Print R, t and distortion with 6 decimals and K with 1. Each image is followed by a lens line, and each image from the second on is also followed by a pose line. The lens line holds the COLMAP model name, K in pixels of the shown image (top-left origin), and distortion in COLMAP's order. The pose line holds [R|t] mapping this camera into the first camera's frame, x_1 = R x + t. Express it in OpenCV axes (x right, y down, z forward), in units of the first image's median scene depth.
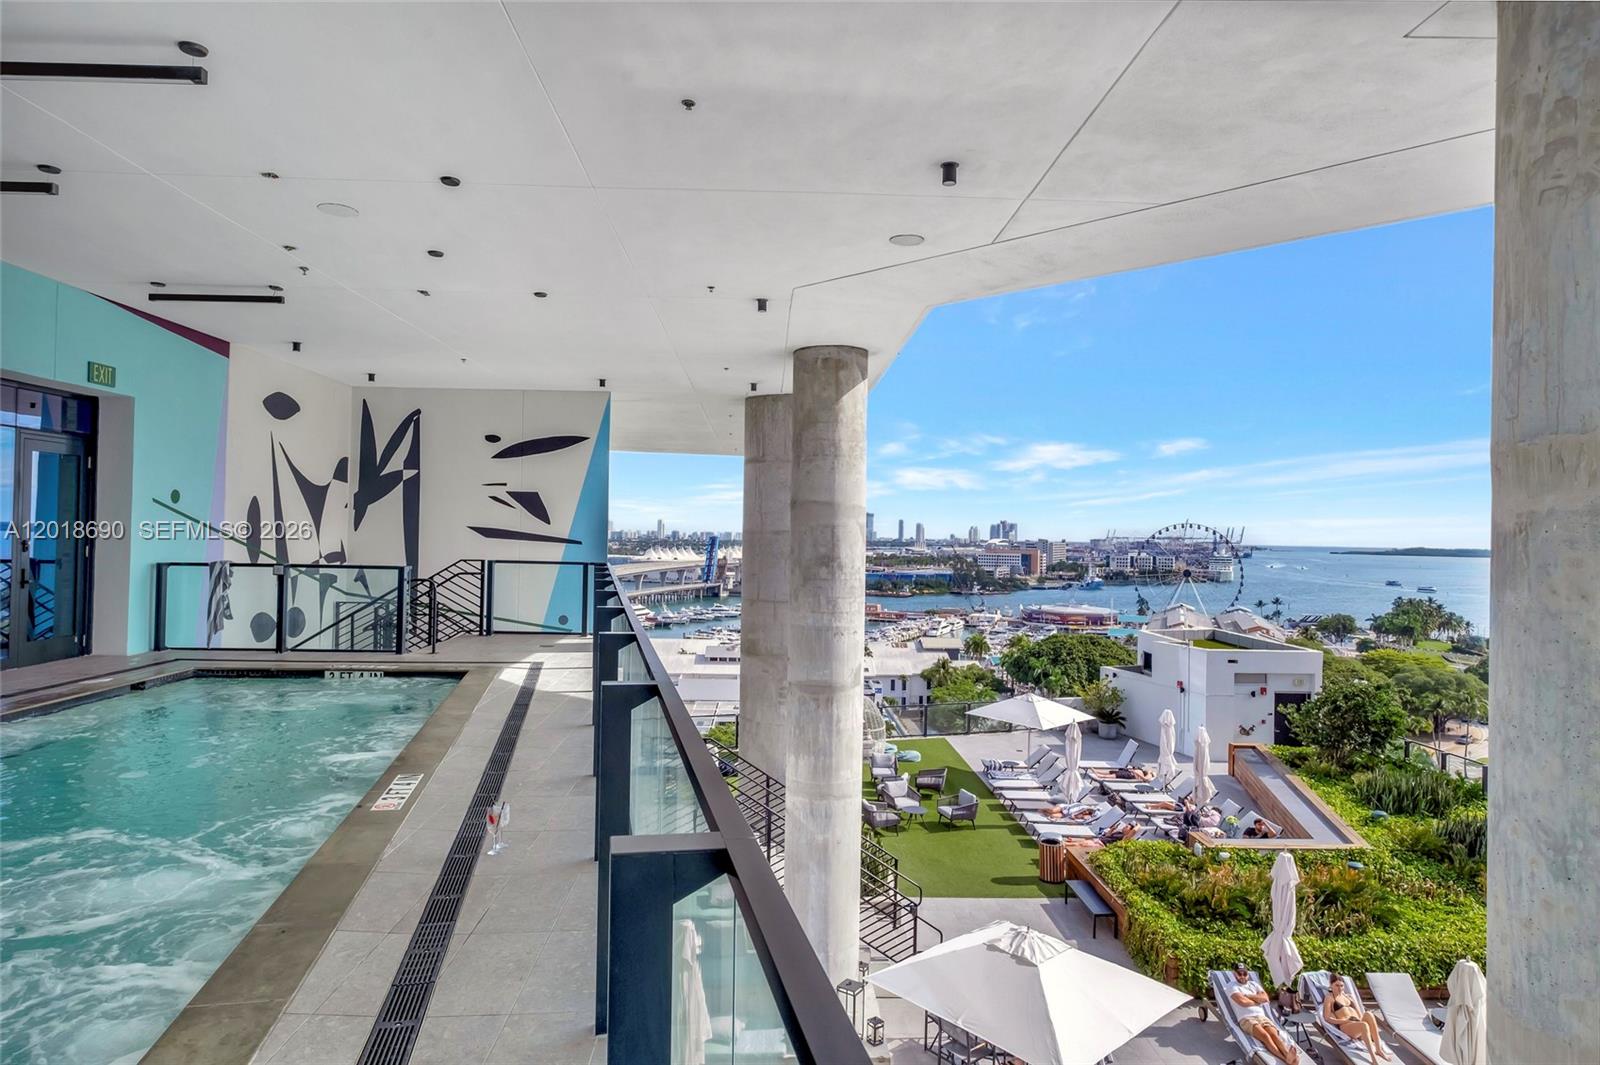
lens RADIAL K [[949.1, 0, 797.9], [0, 949.1, 532.2], [0, 0, 1]] dist [-0.002337, 0.000894]
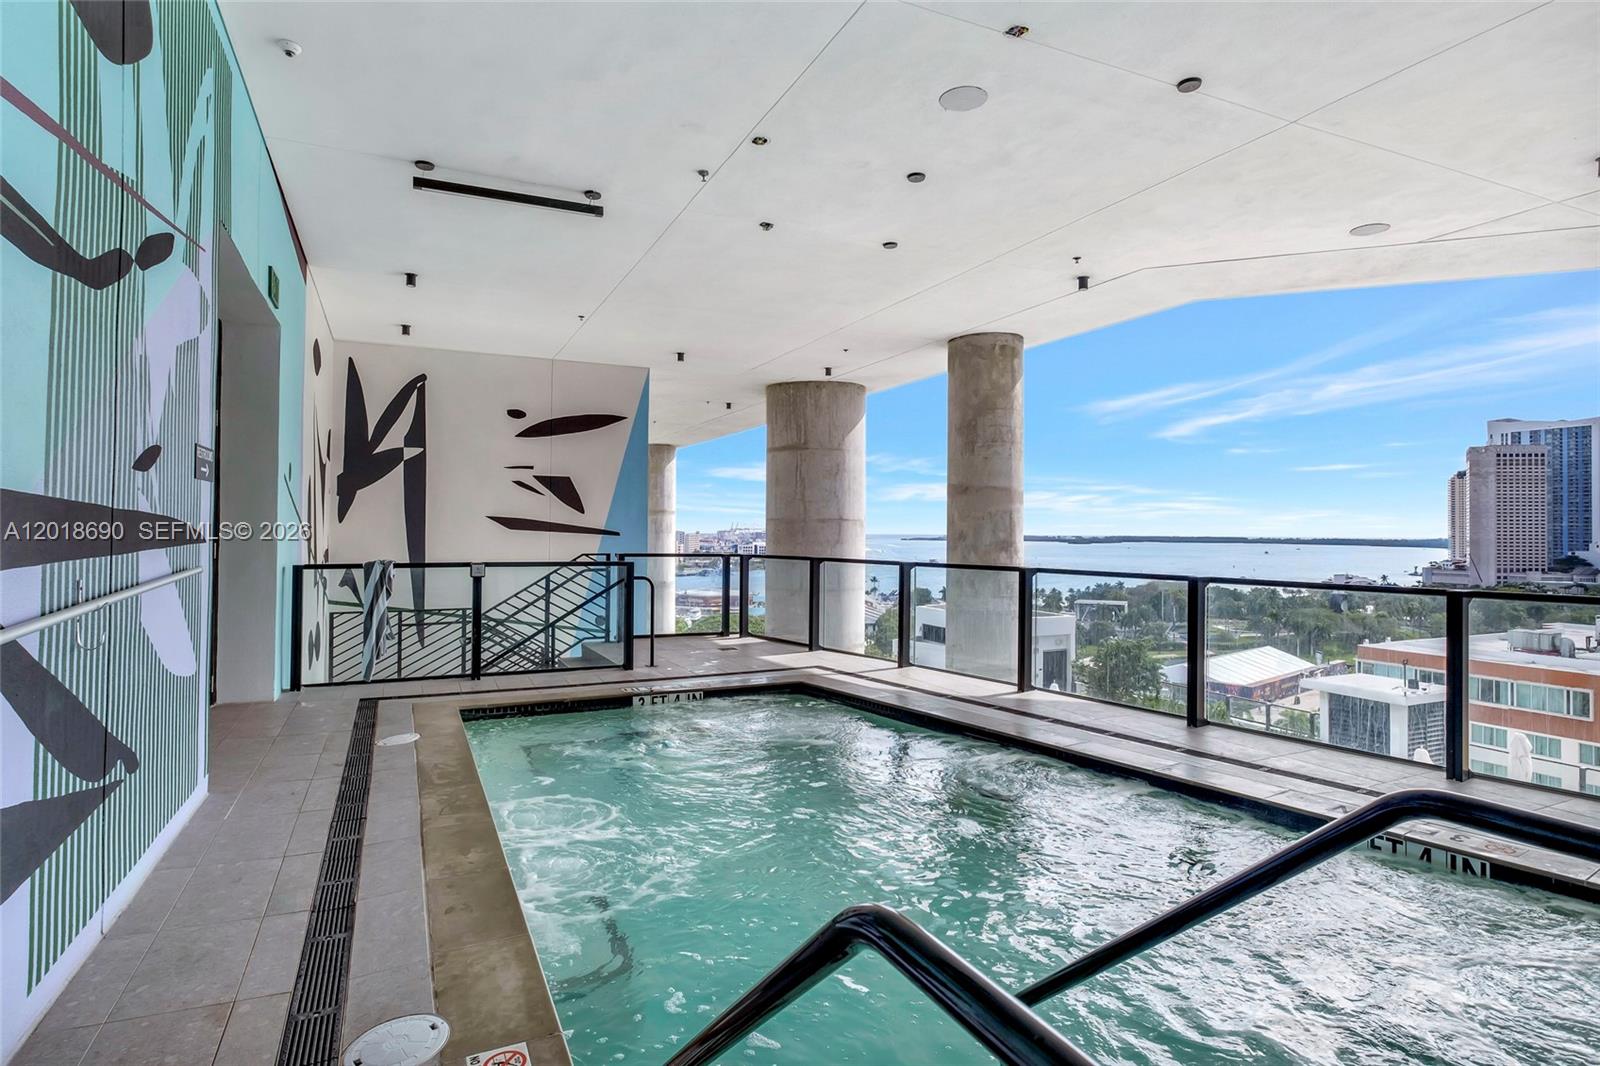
lens RADIAL K [[867.3, 0, 801.6], [0, 867.3, 528.6], [0, 0, 1]] dist [0.015576, -0.000239]
pose [[0.917838, -0.011202, 0.396796, -0.399985], [0.009816, 0.999937, 0.005524, 0.003281], [-0.396833, -0.001175, 0.917890, 0.177078]]
